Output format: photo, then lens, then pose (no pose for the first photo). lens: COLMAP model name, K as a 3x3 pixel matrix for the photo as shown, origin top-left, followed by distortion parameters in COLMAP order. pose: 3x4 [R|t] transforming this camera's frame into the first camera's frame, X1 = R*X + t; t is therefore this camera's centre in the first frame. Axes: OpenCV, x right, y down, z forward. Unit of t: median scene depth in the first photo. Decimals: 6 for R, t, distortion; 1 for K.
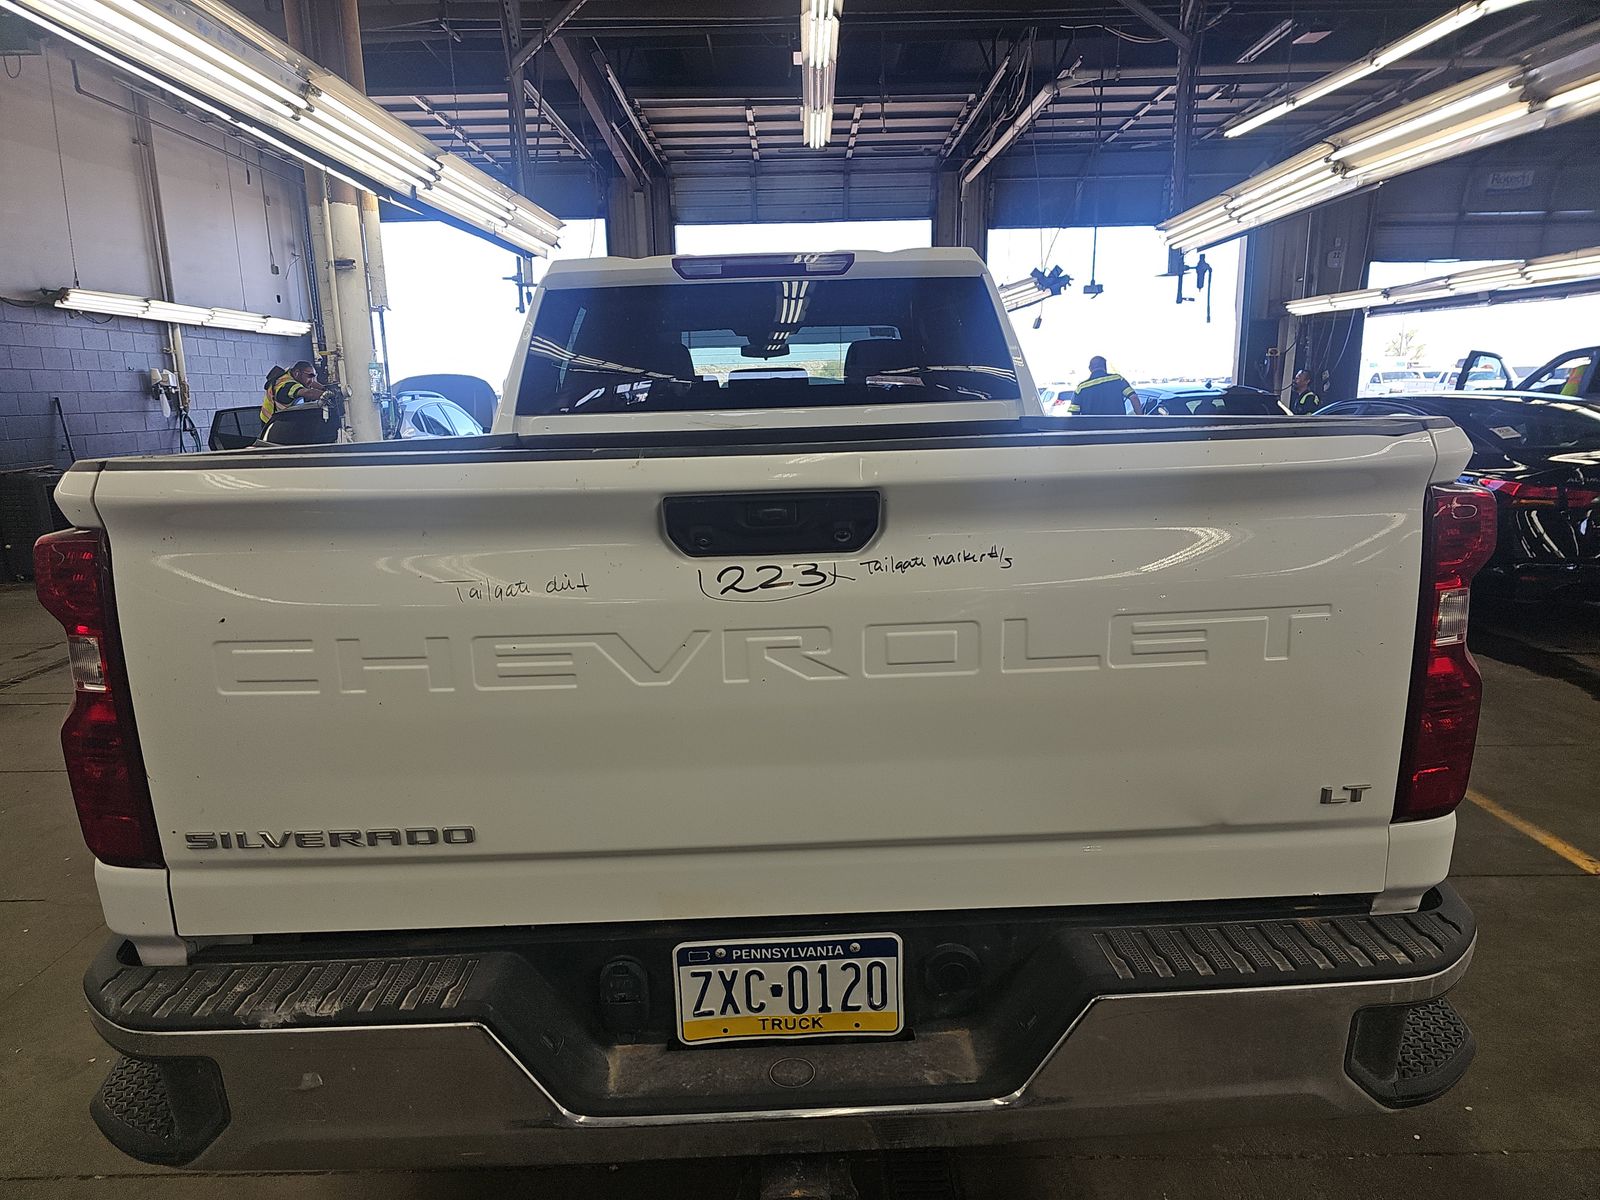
lens RADIAL K [[1078.4, 0, 793.2], [0, 1078.4, 599.8], [0, 0, 1]] dist [0.045092, -0.039955]
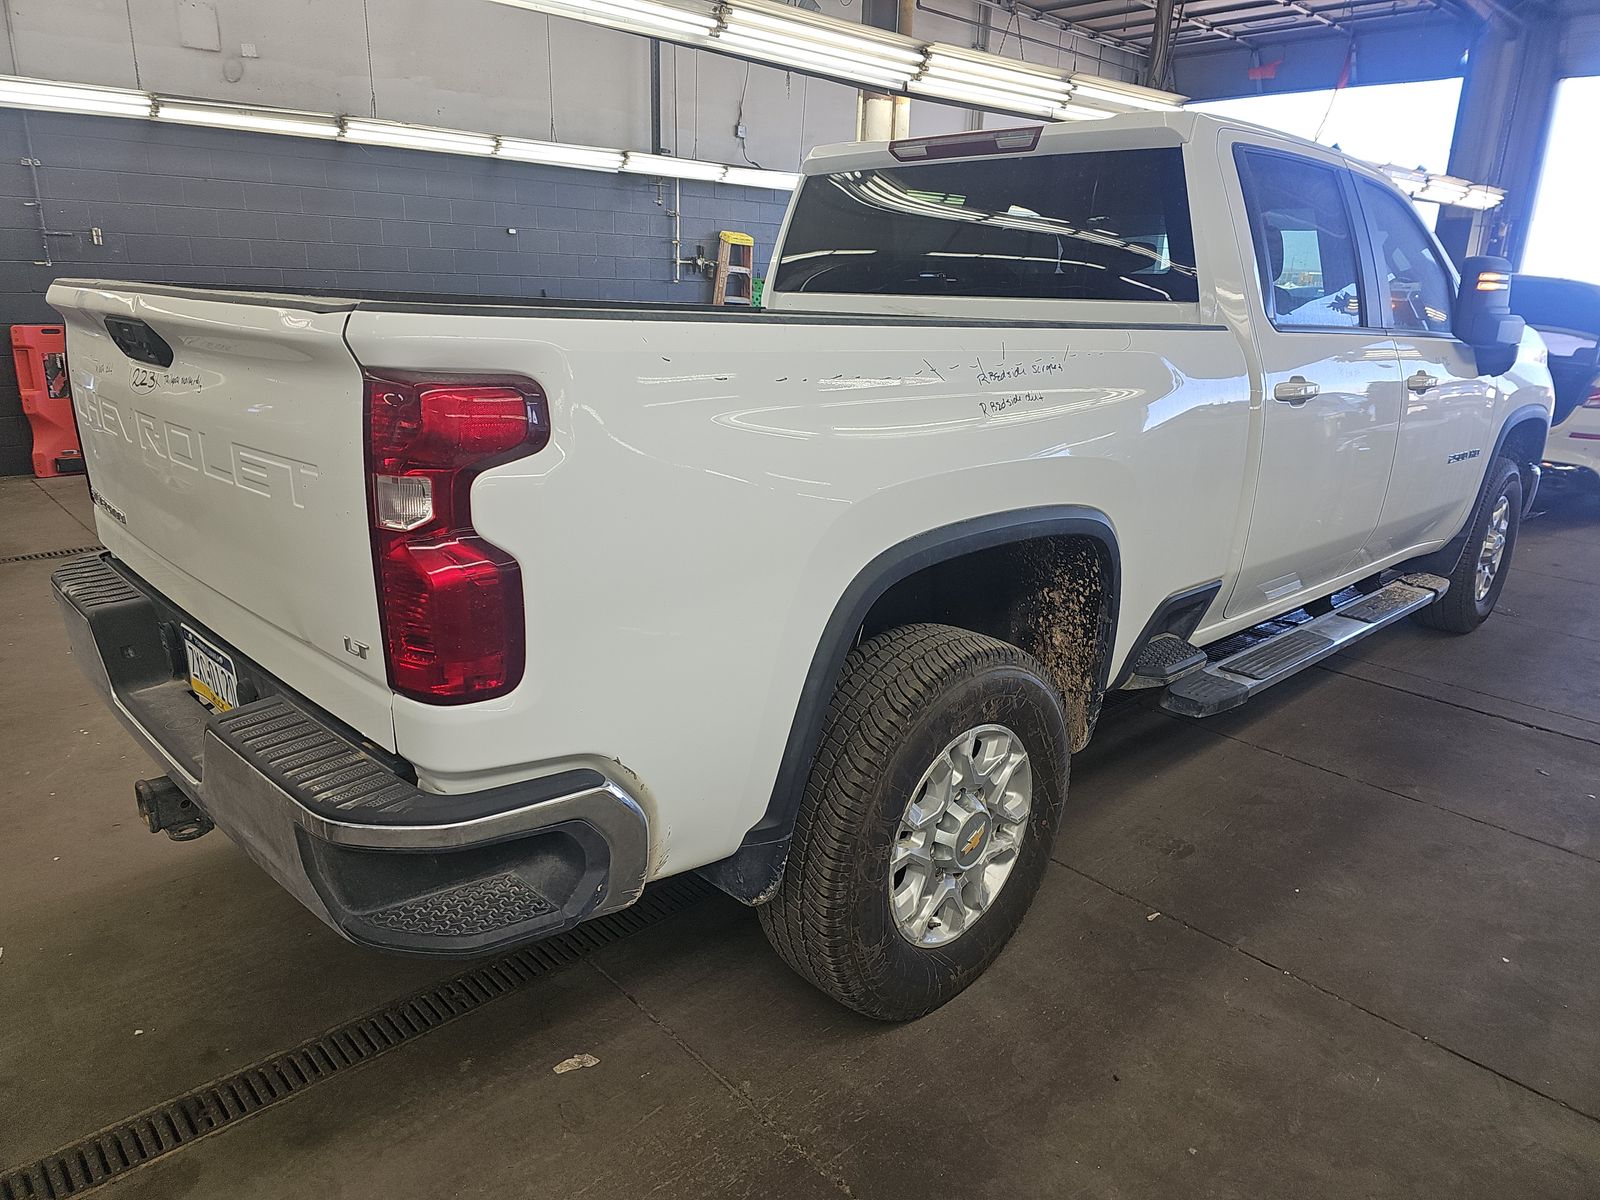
lens RADIAL K [[1078.4, 0, 813.2], [0, 1078.4, 597.4], [0, 0, 1]] dist [0.045092, -0.039955]
pose [[0.666407, 0.251222, -0.701989, 0.486562], [-0.184591, 0.967805, 0.171115, -0.043867], [0.722376, 0.015549, 0.691325, 0.177895]]
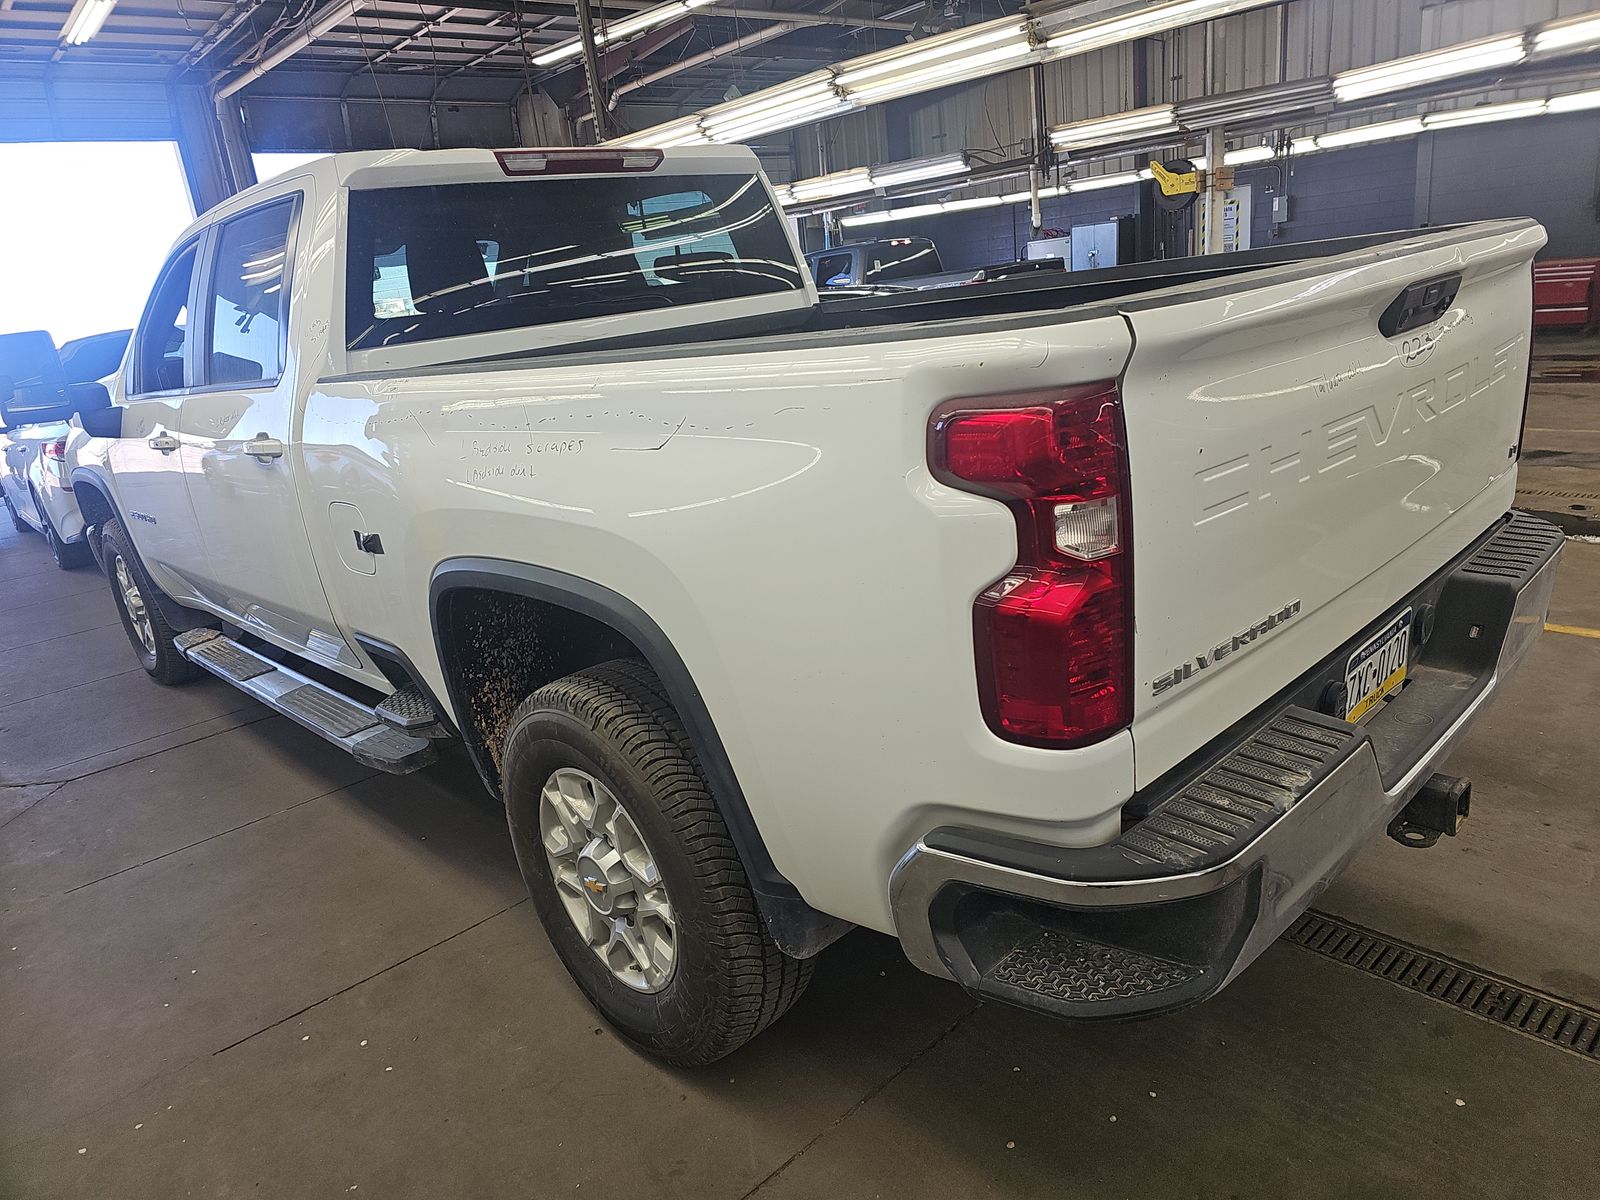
lens RADIAL K [[1078.4, 0, 800.6], [0, 1078.4, 601.9], [0, 0, 1]] dist [0.045092, -0.039955]
pose [[0.740514, -0.247484, 0.624813, -0.411776], [0.215366, 0.968081, 0.128205, -0.015613], [-0.636598, 0.039626, 0.770177, 0.129061]]
